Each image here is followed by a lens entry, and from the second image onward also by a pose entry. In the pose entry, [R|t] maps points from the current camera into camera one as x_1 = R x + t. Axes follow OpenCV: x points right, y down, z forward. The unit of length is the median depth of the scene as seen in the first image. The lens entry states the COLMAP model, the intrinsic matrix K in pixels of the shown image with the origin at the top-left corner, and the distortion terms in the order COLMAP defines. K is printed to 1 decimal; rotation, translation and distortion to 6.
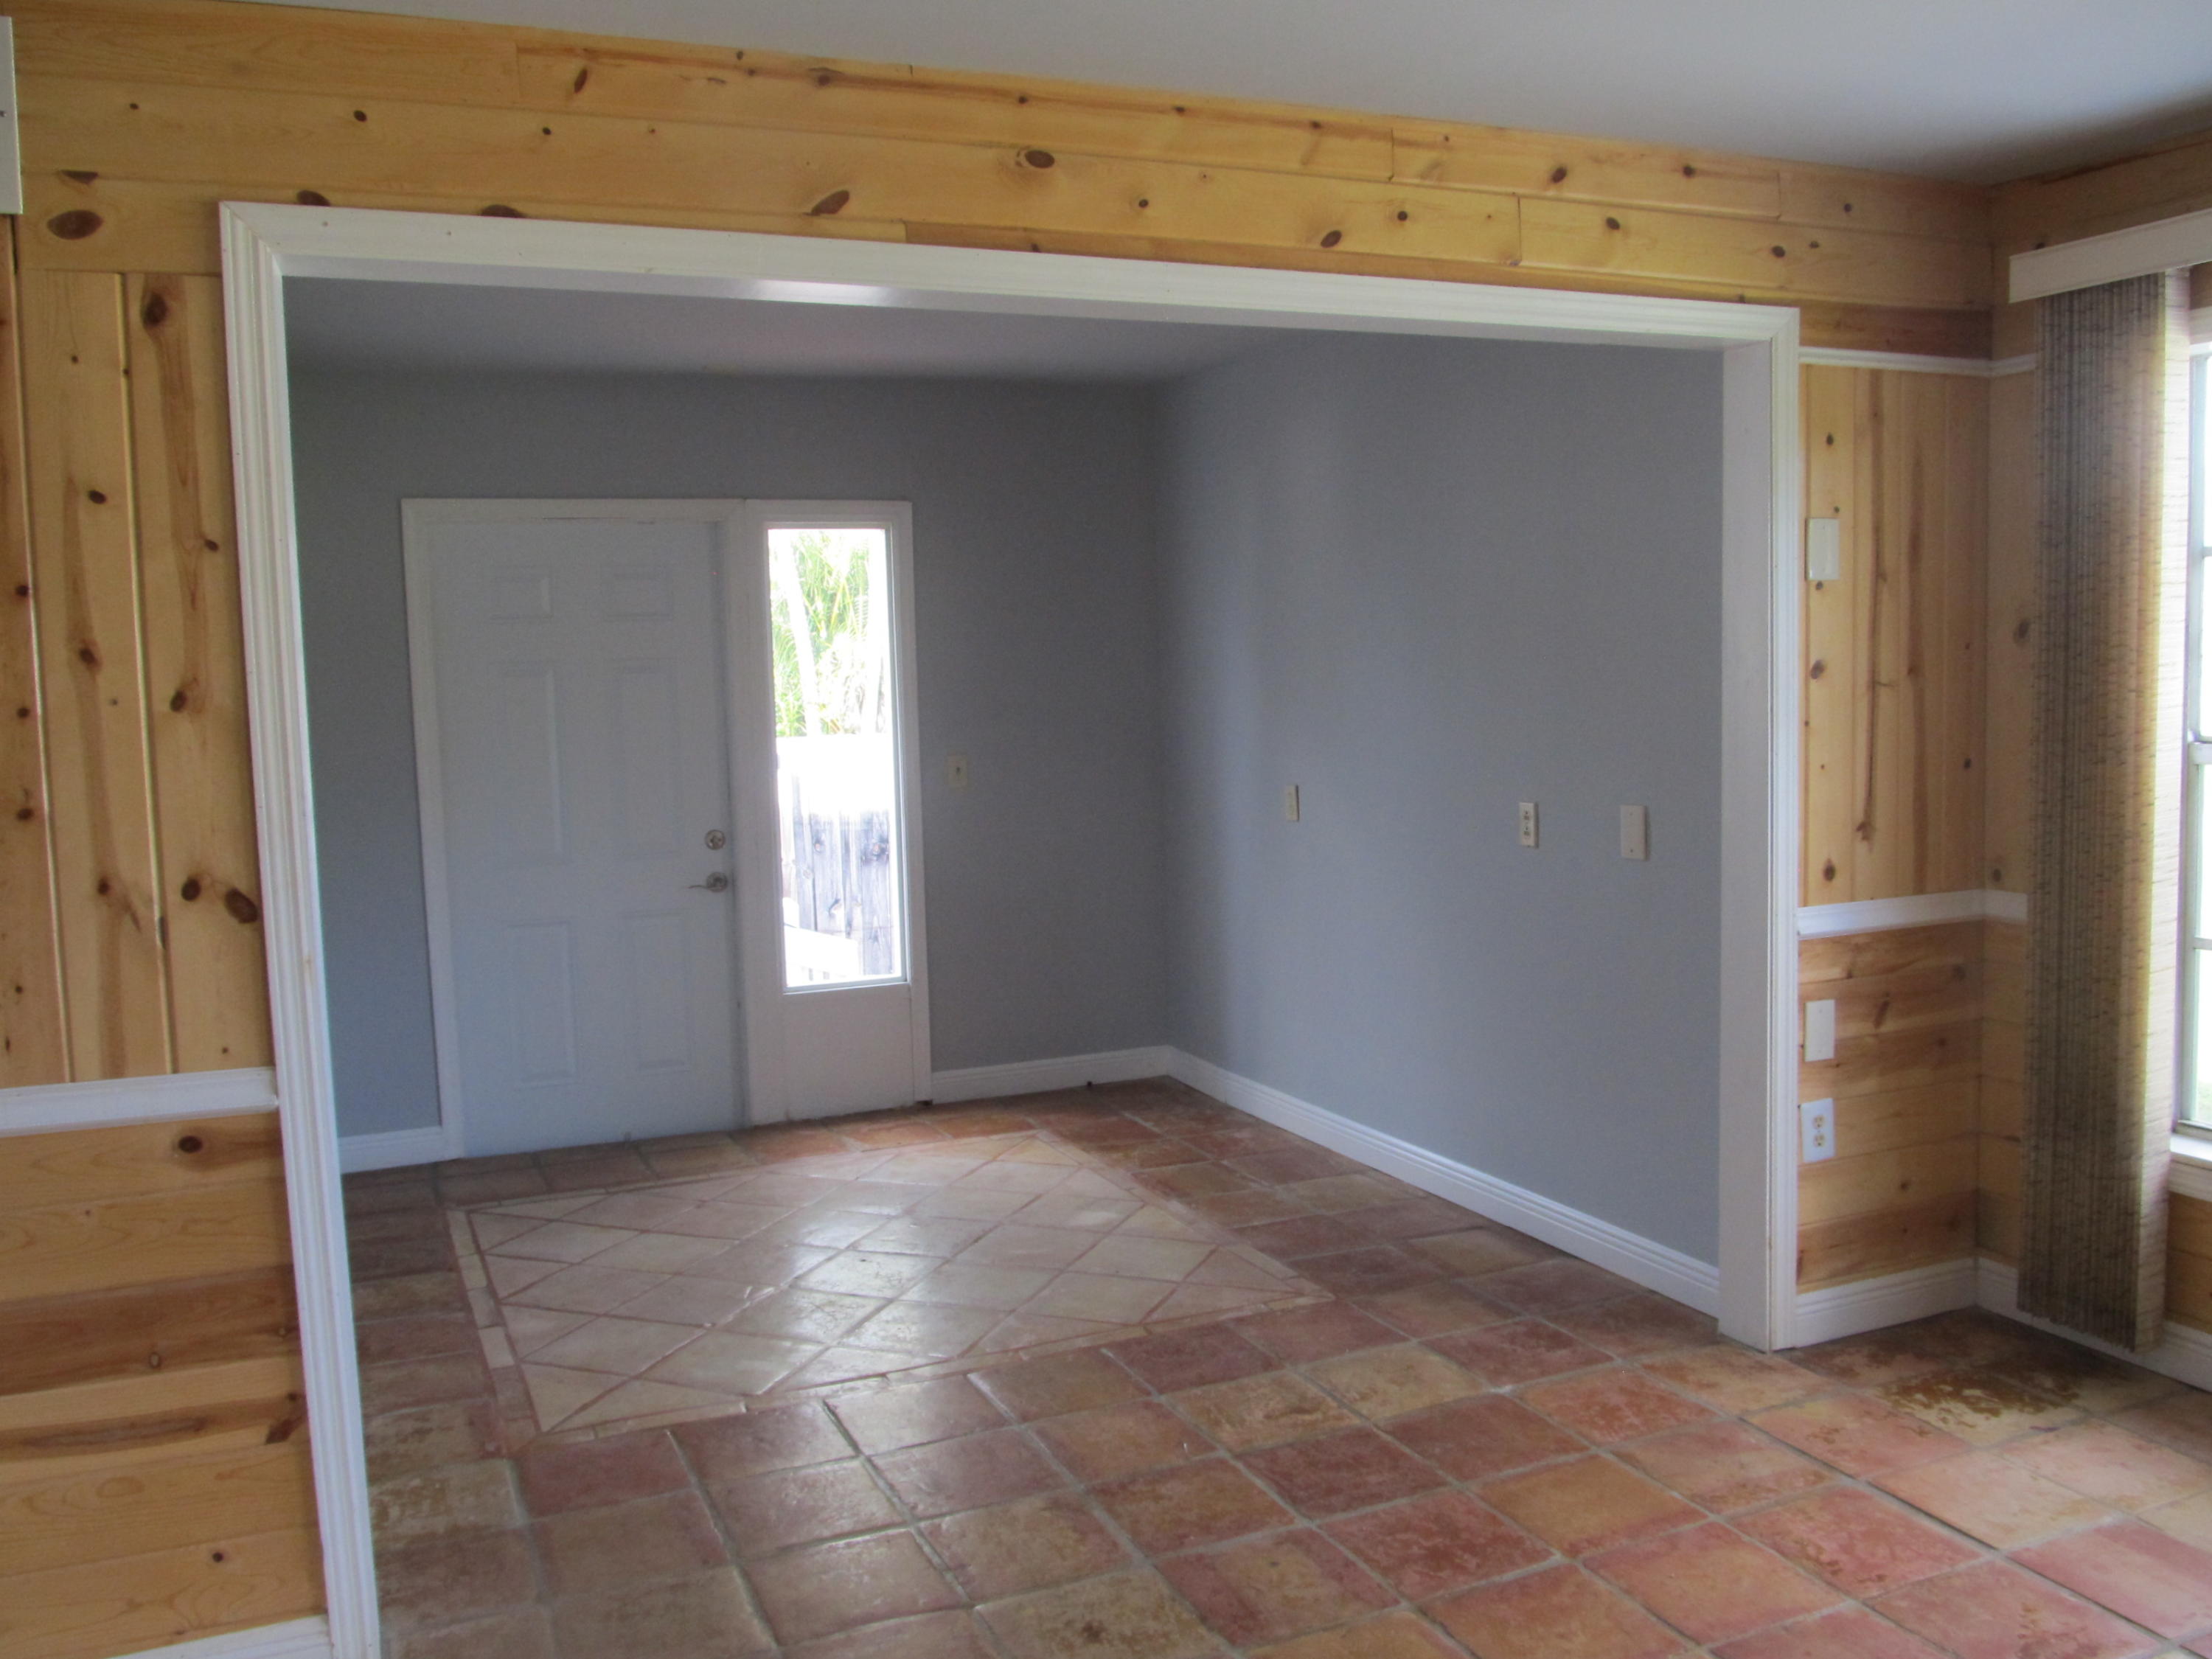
lens RADIAL K [[1831.9, 0, 1094.2], [0, 1831.9, 840.0], [0, 0, 1]] dist [-0.062551, 0.032657]
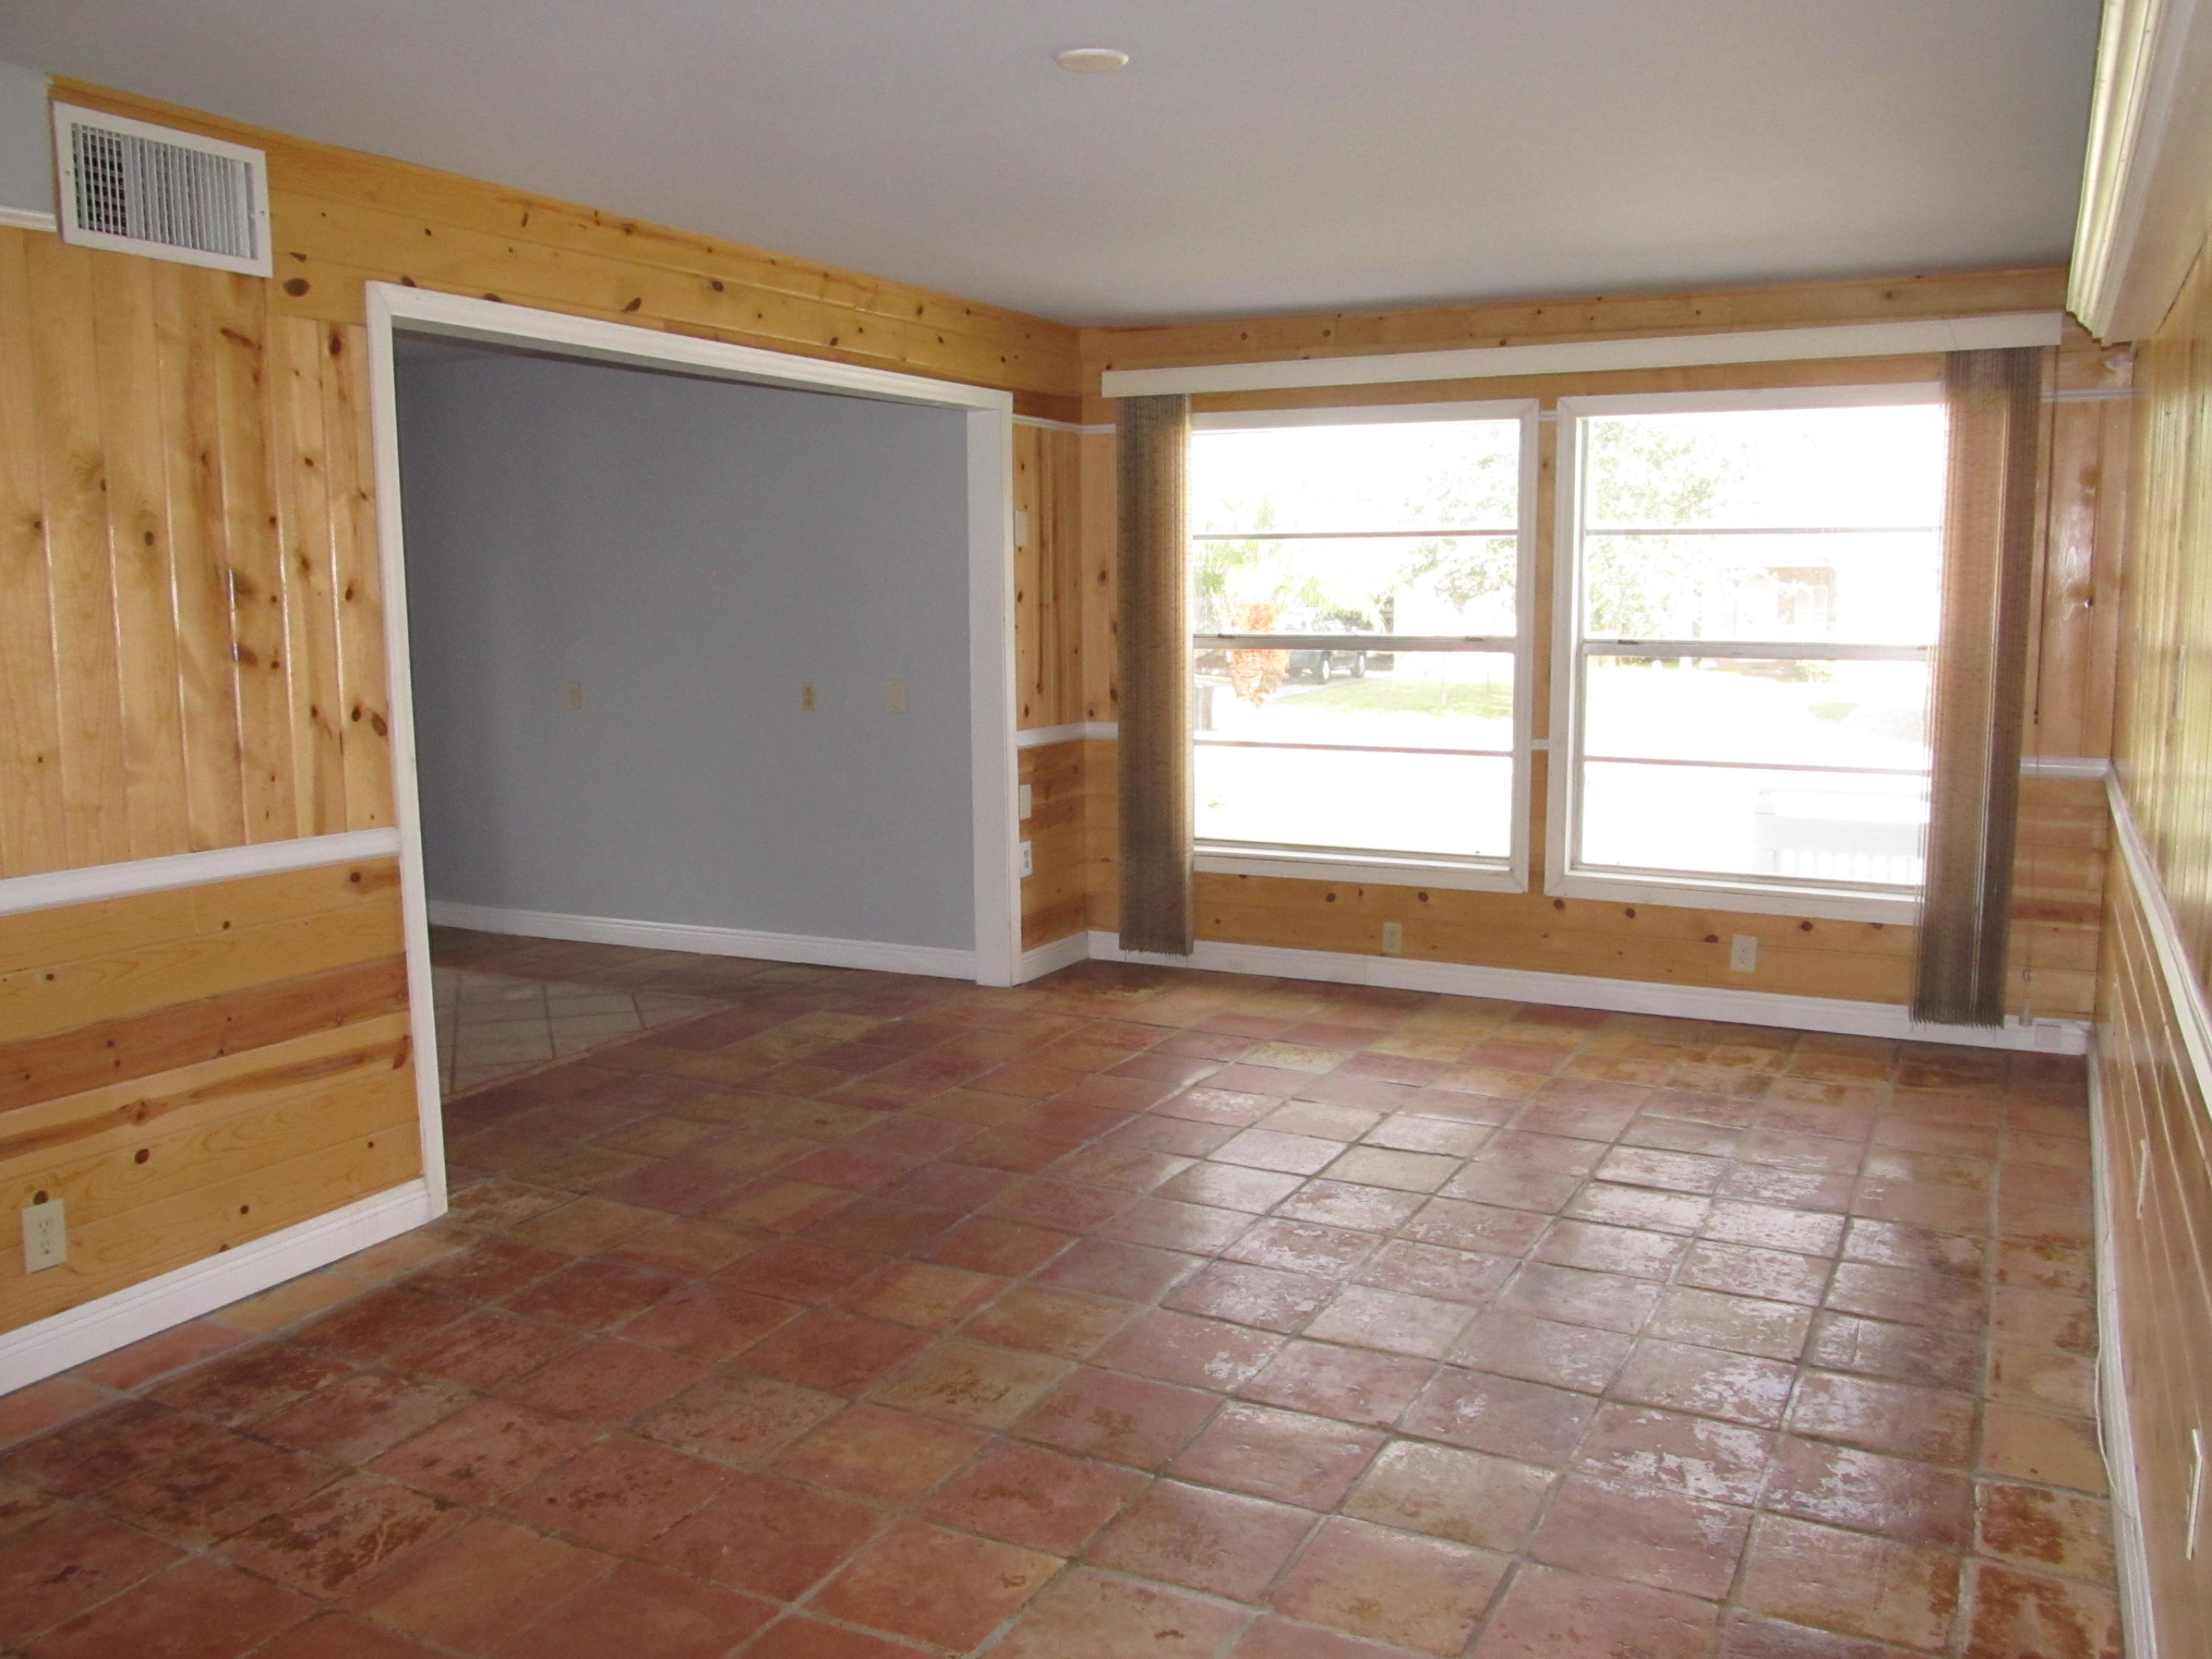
lens RADIAL K [[1831.9, 0, 1108.3], [0, 1831.9, 835.9], [0, 0, 1]] dist [-0.062551, 0.032657]
pose [[0.770303, -0.064604, 0.634397, -0.922226], [0.046850, 0.997900, 0.044734, 0.085873], [-0.635955, -0.004737, 0.771712, -0.587256]]
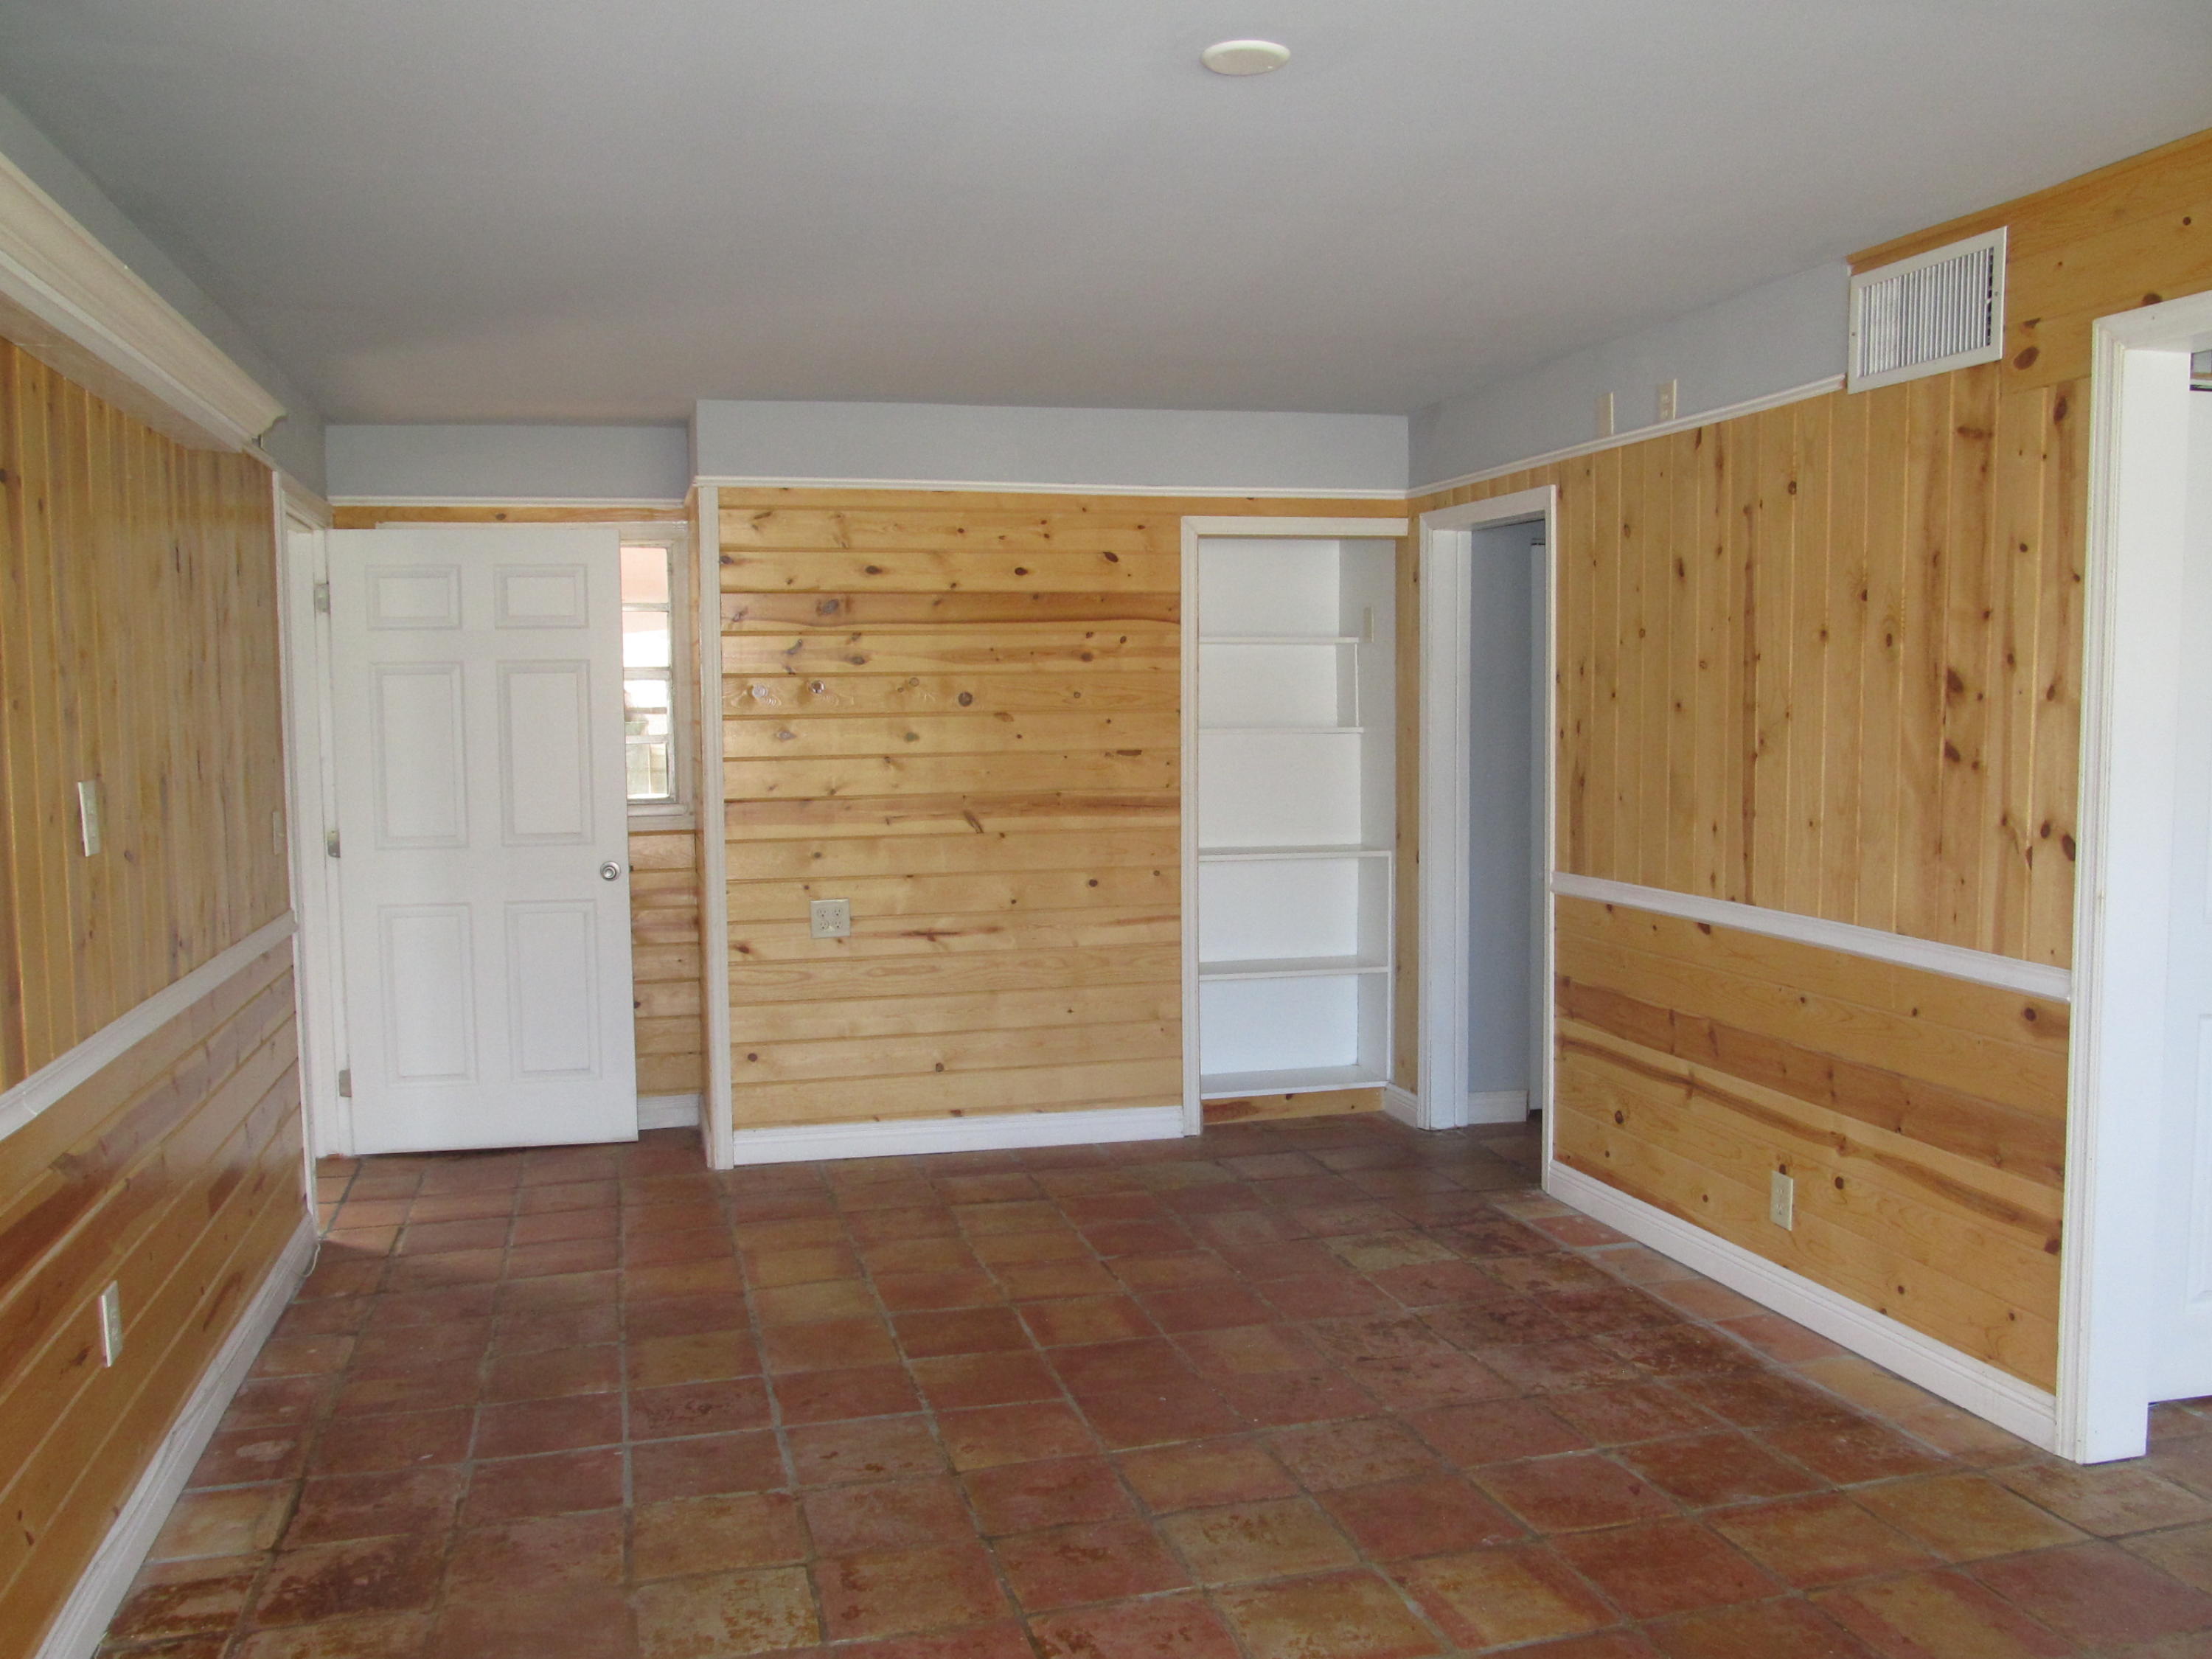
lens RADIAL K [[1831.9, 0, 1104.6], [0, 1831.9, 842.2], [0, 0, 1]] dist [-0.062551, 0.032657]
pose [[-0.141361, 0.110463, -0.983776, 0.871996], [-0.080604, 0.989171, 0.122651, -0.068028], [0.986671, 0.096634, -0.130927, 0.435936]]
